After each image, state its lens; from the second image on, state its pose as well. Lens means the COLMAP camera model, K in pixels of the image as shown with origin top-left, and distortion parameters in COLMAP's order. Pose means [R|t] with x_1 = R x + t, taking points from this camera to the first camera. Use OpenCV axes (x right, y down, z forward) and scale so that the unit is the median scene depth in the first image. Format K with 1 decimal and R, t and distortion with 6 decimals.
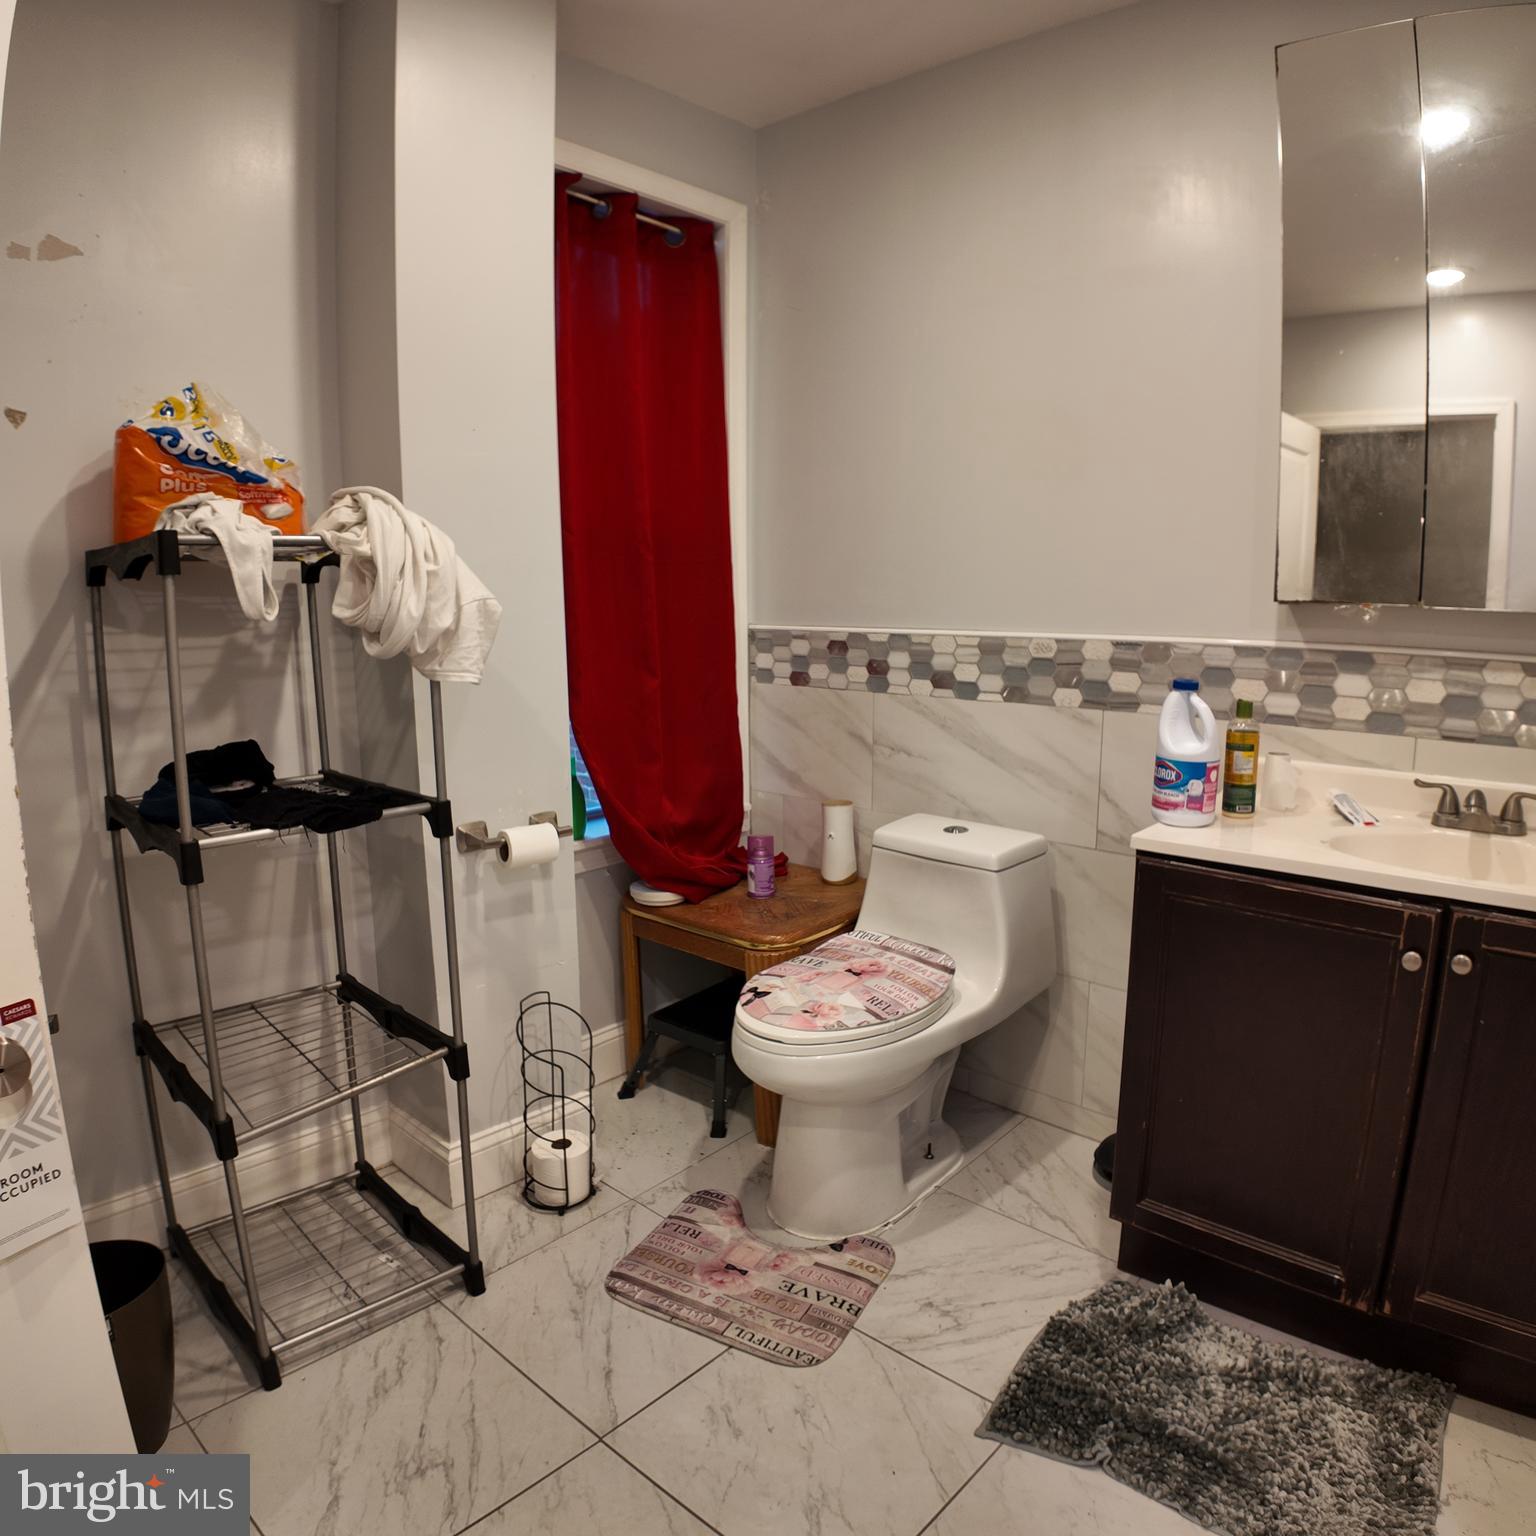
lens RADIAL K [[1052.5, 0, 794.3], [0, 1052.5, 735.3], [0, 0, 1]] dist [-0.076632, -0.038021]
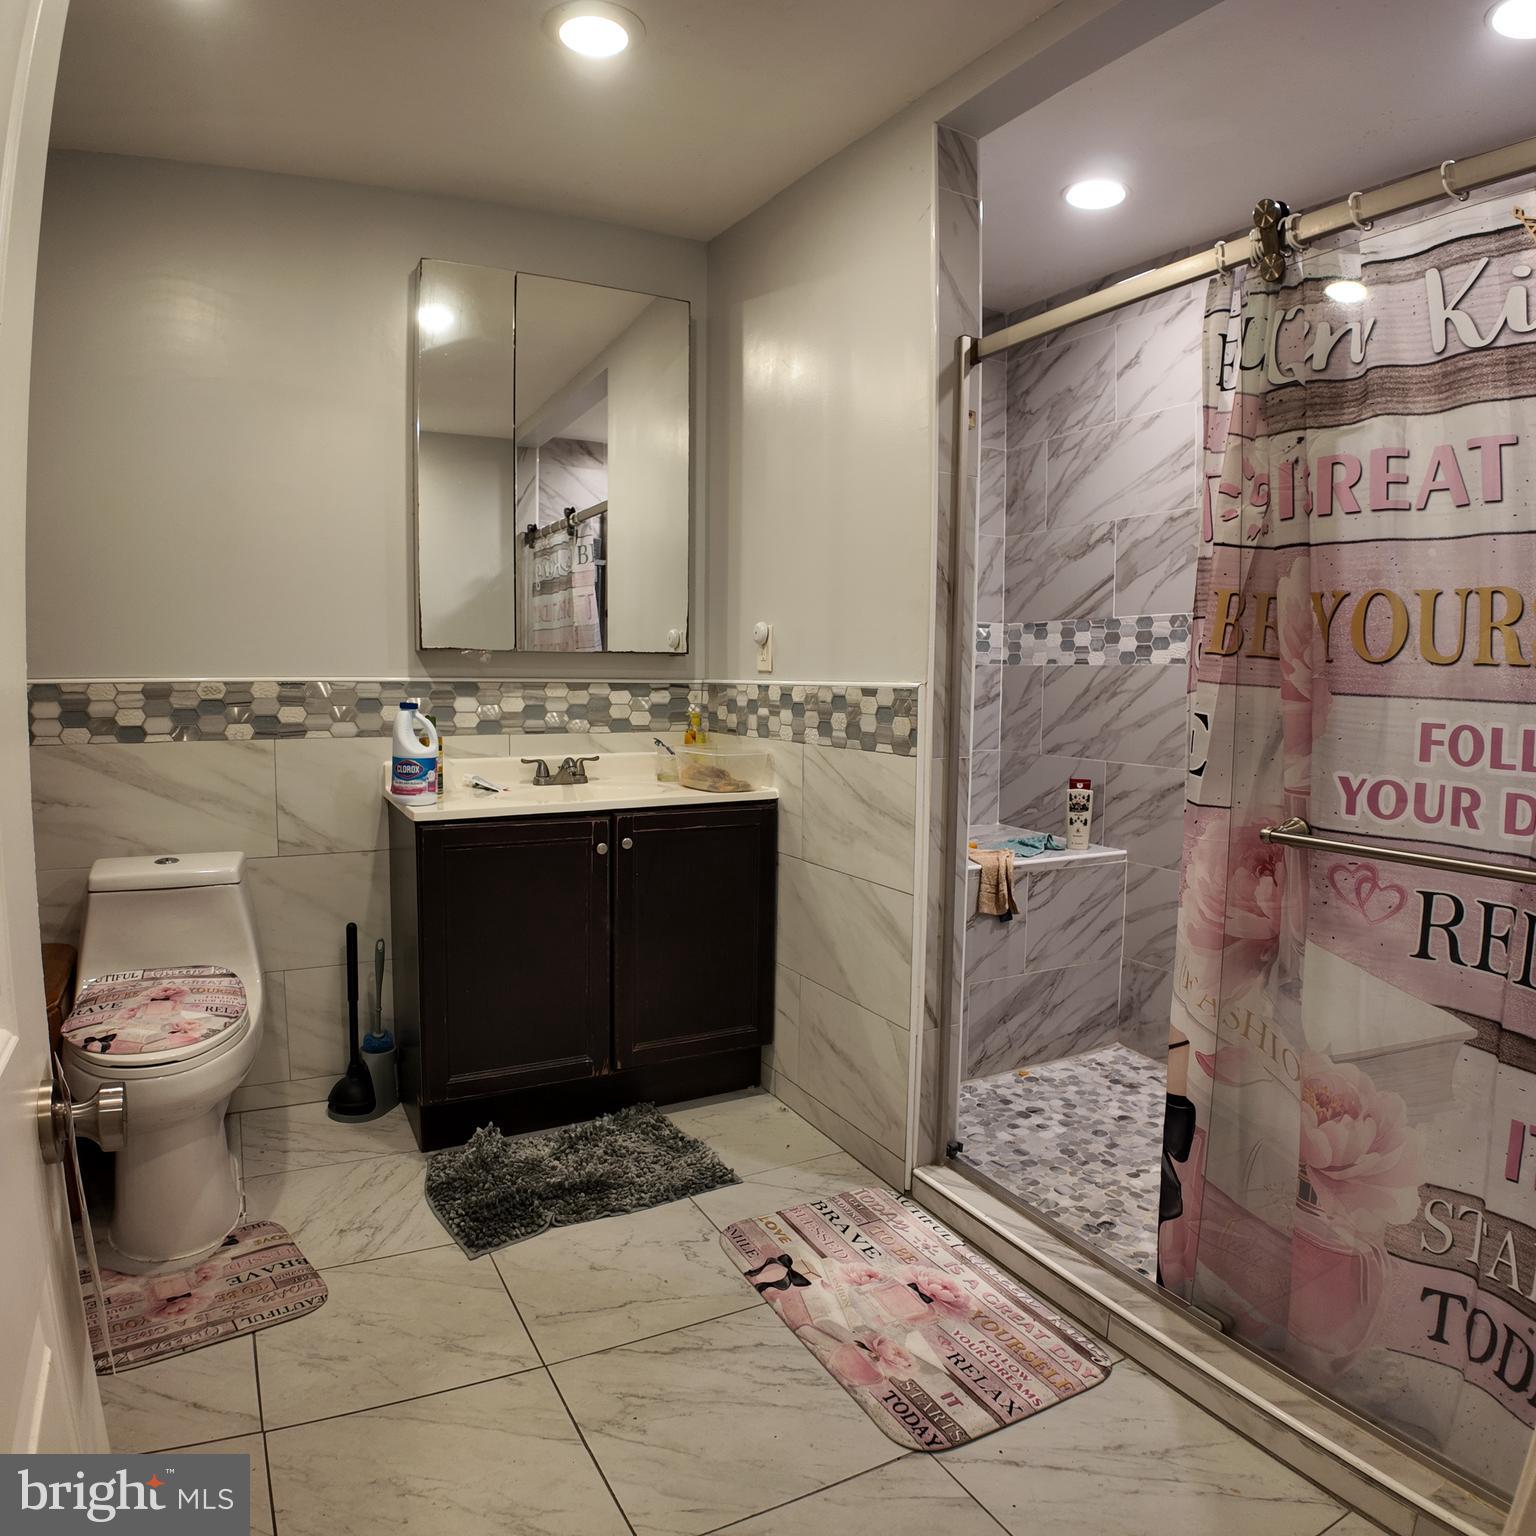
lens RADIAL K [[1052.5, 0, 772.9], [0, 1052.5, 756.4], [0, 0, 1]] dist [-0.076632, -0.038021]
pose [[0.339946, -0.070829, 0.937774, -0.670484], [0.123476, 0.991889, 0.030156, 0.032617], [-0.932304, 0.105541, 0.345935, 0.061600]]
